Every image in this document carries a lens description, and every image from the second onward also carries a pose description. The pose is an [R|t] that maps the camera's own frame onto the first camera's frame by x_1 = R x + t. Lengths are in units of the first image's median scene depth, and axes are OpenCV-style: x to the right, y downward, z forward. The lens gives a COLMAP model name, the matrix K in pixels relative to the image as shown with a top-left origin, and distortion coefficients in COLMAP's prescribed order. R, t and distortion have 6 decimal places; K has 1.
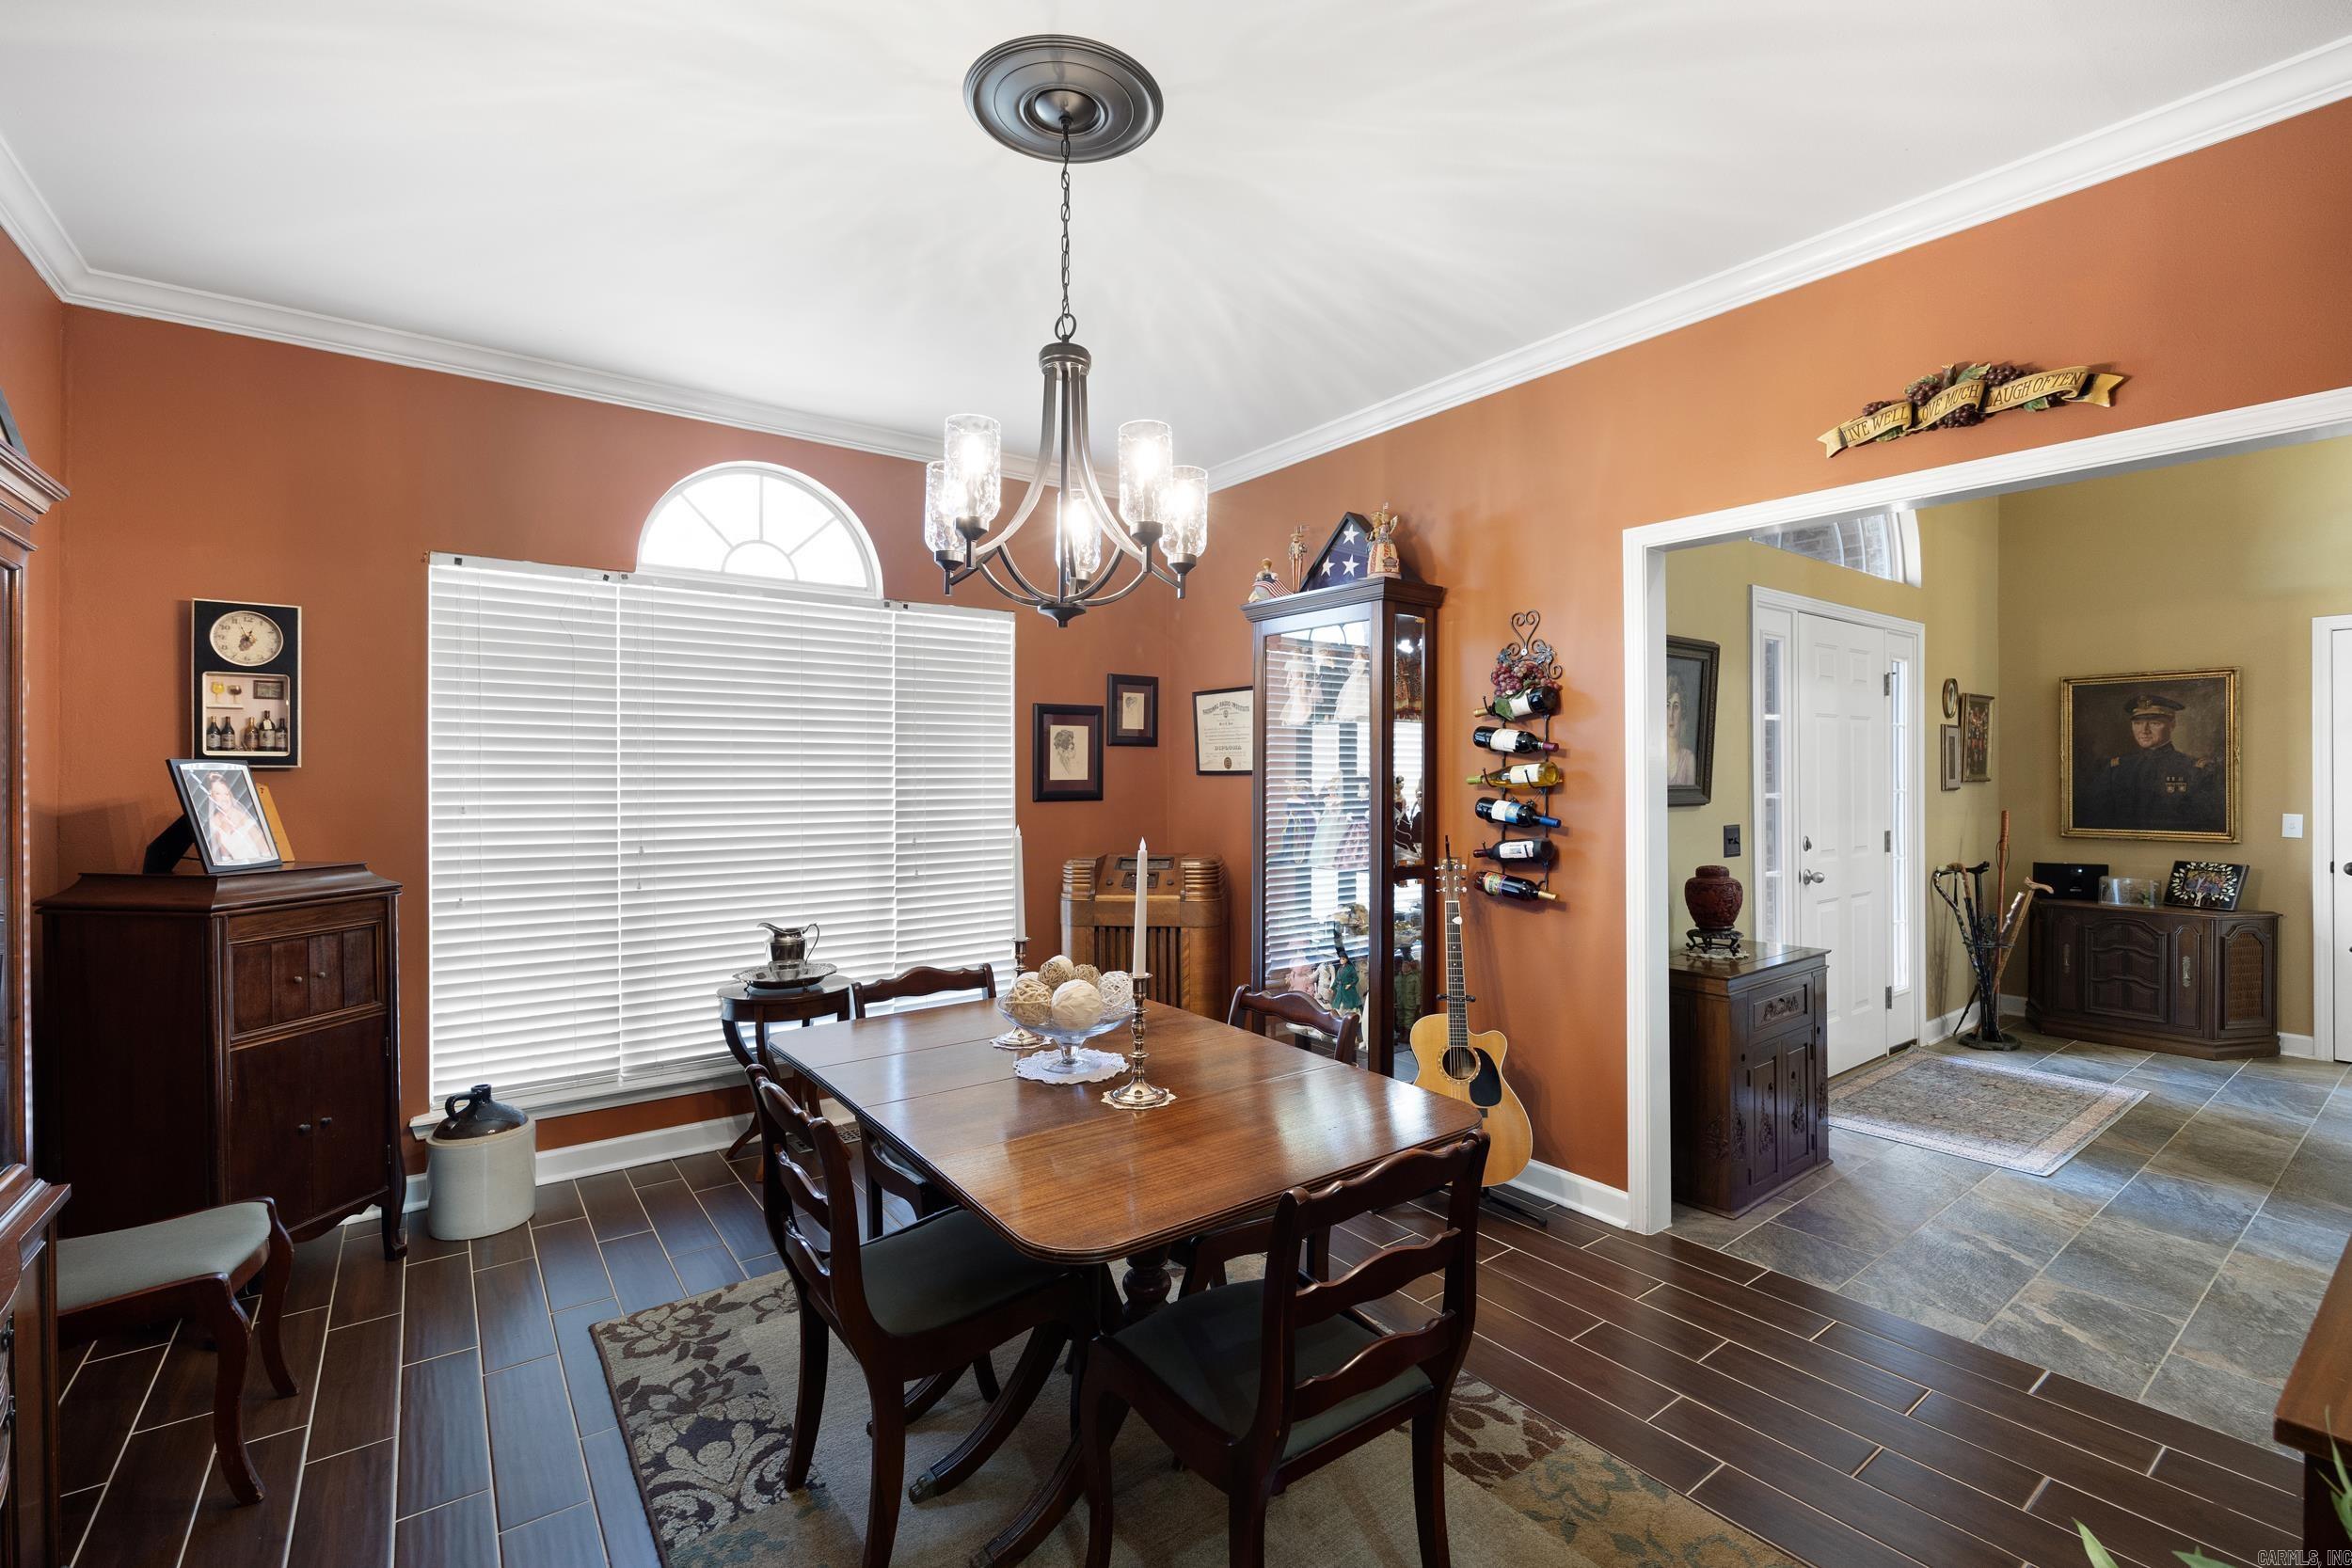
lens RADIAL K [[1040.3, 0, 1178.5], [0, 1040.3, 776.0], [0, 0, 1]] dist [-0.010402, 0.000072]
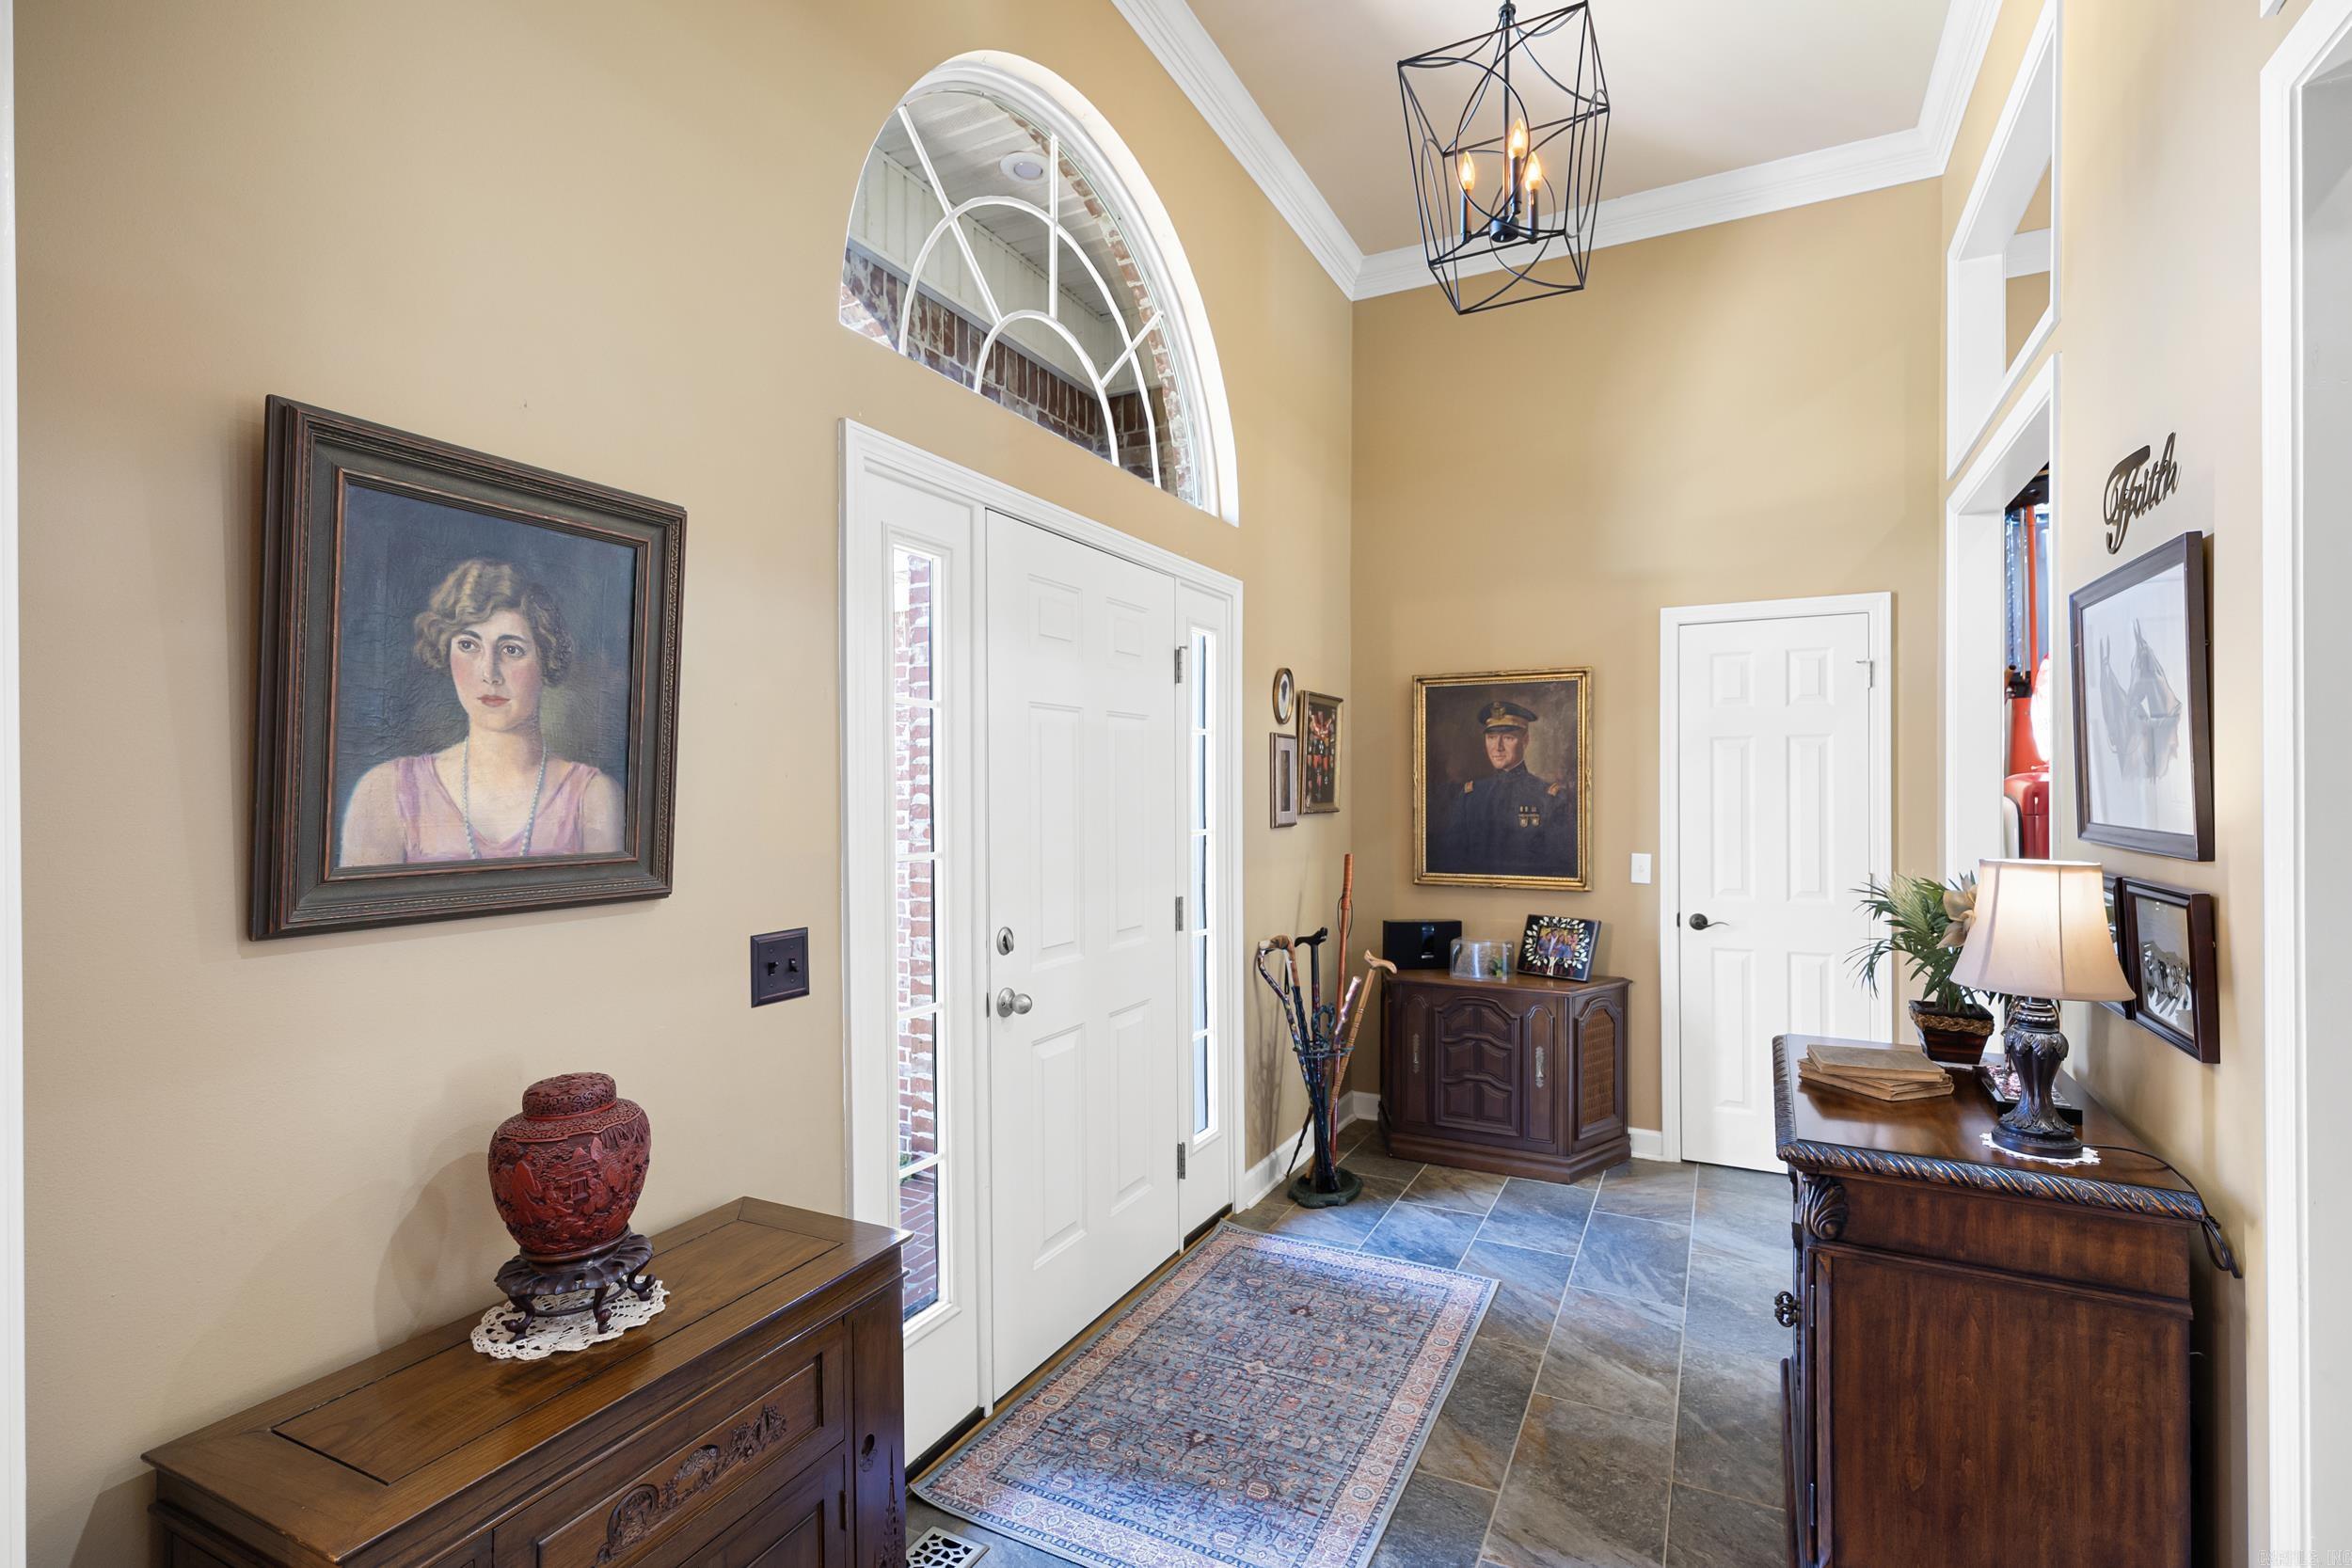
lens RADIAL K [[1108.4, 0, 1185.5], [0, 1108.4, 789.3], [0, 0, 1]] dist [-0.004203, -0.000123]
pose [[0.892623, 0.000936, 0.450803, 0.362808], [-0.000440, 0.999999, -0.001206, -0.011304], [-0.450804, 0.000878, 0.892623, 0.373549]]
